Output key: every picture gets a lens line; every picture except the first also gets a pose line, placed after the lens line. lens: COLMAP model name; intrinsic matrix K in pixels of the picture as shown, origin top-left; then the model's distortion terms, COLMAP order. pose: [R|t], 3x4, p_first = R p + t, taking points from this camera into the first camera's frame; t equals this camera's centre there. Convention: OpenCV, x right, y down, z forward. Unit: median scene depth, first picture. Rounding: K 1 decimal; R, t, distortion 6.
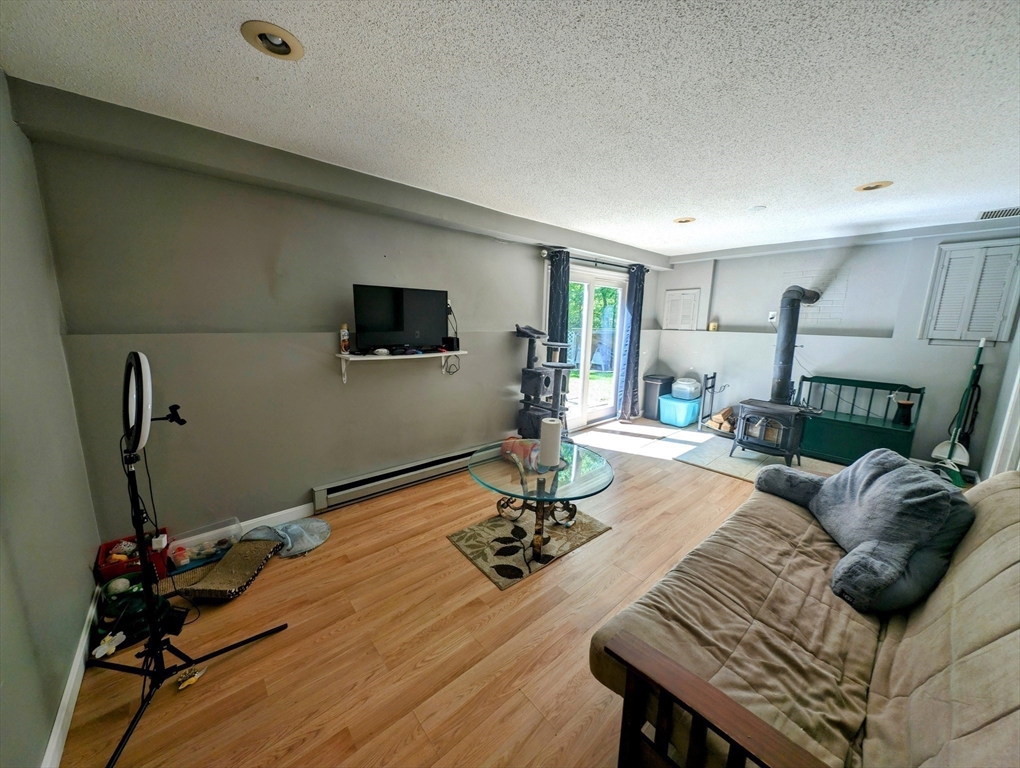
lens RADIAL K [[362.9, 0, 504.9], [0, 362.9, 384.6], [0, 0, 1]] dist [0.010071, -0.004826]
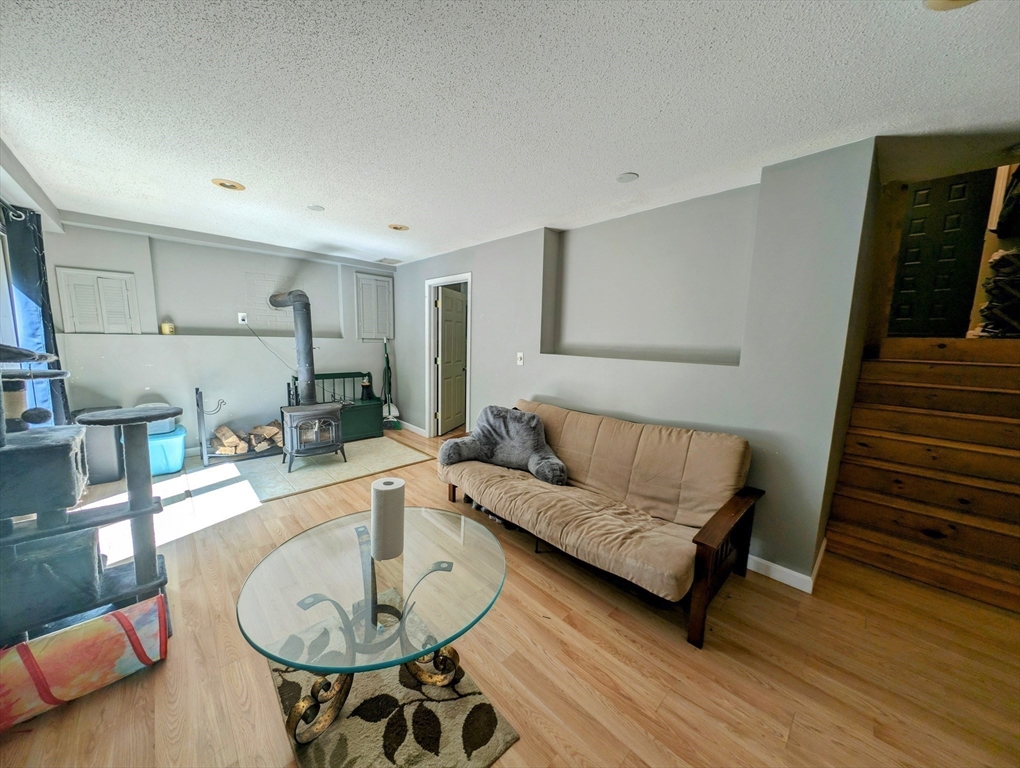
lens RADIAL K [[362.9, 0, 504.9], [0, 362.9, 384.6], [0, 0, 1]] dist [0.010071, -0.004826]
pose [[-0.049838, -0.151657, 0.987176, -0.377725], [0.150481, 0.975981, 0.157534, -0.109811], [-0.987356, 0.156402, -0.025819, 0.636217]]
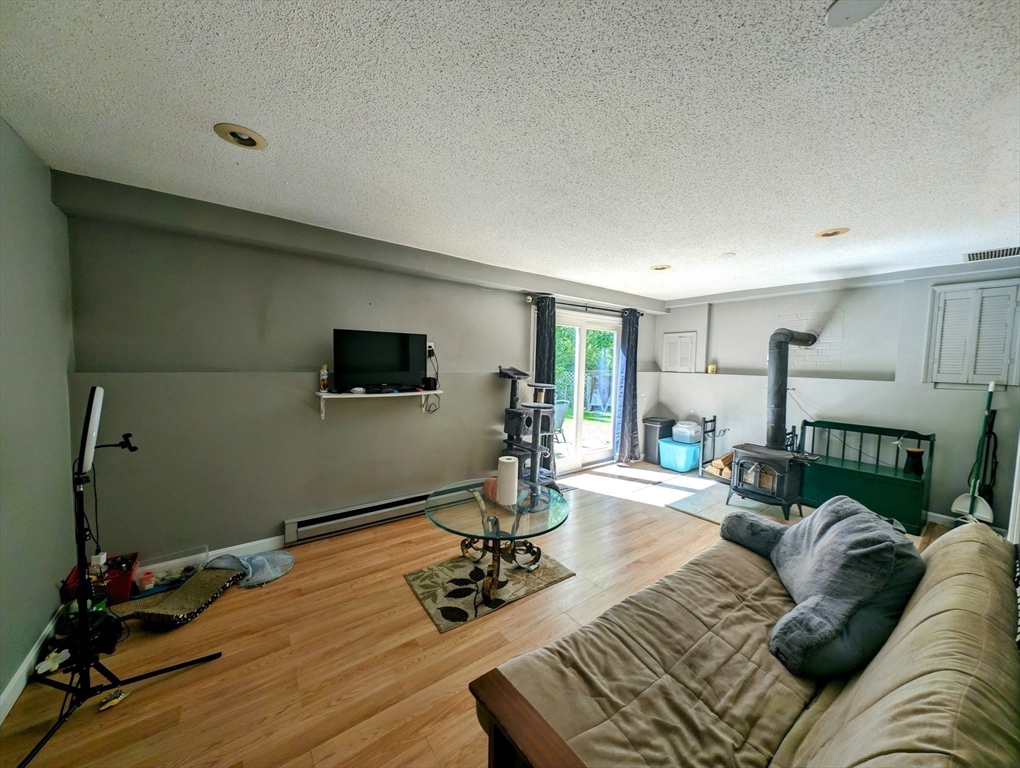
lens RADIAL K [[363.7, 0, 504.6], [0, 363.7, 384.4], [0, 0, 1]] dist [0.000112, 0.000100]
pose [[0.997056, 0.006993, -0.076363, 0.156230], [-0.015762, 0.993258, -0.114846, 0.006792], [0.075045, 0.115711, 0.990444, -0.023891]]
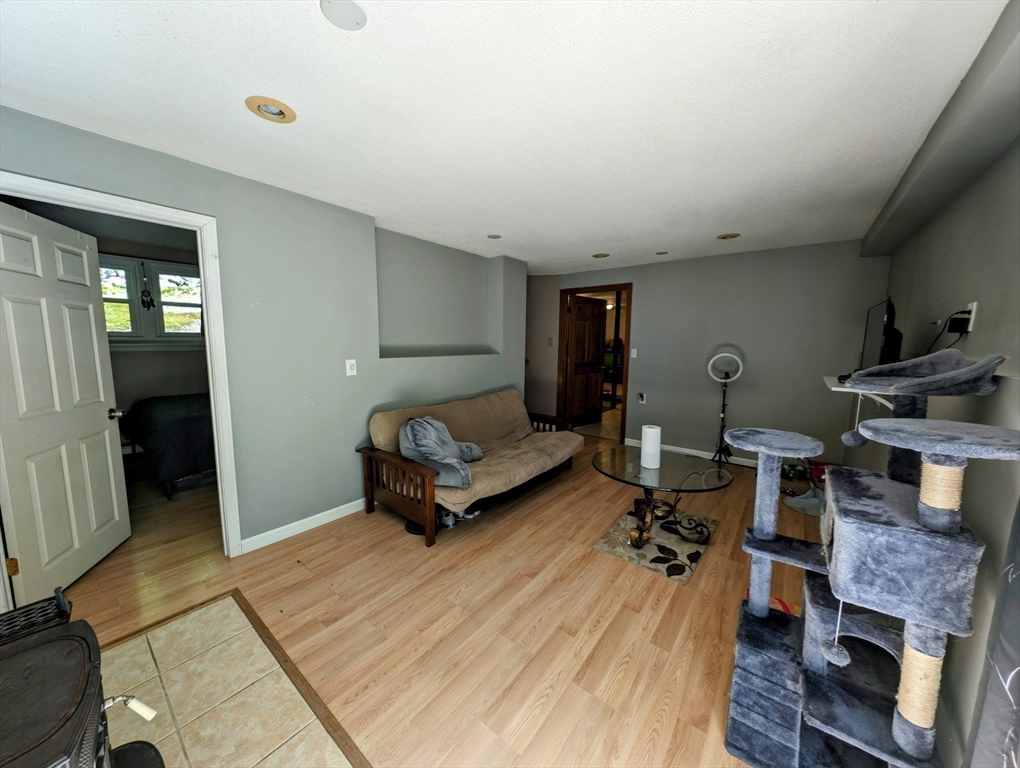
lens RADIAL K [[362.9, 0, 504.9], [0, 362.9, 384.6], [0, 0, 1]] dist [0.010071, -0.004826]
pose [[-0.982631, -0.006749, -0.185447, 0.626786], [-0.060821, 0.955852, 0.287485, -0.257754], [0.175320, 0.293771, -0.939660, 1.553189]]
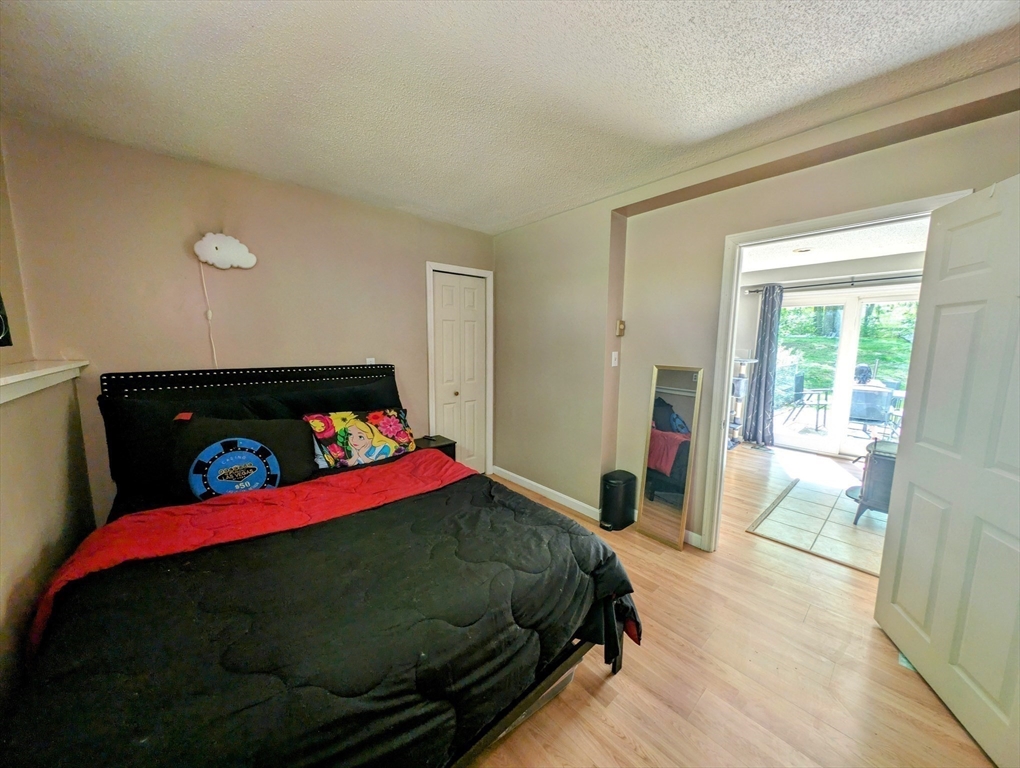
lens RADIAL K [[362.9, 0, 504.9], [0, 362.9, 384.6], [0, 0, 1]] dist [0.010071, -0.004826]
pose [[0.006533, 0.108120, -0.994116, 1.916435], [-0.180628, 0.977912, 0.105170, -0.009657], [0.983530, 0.178878, 0.025919, 0.190826]]
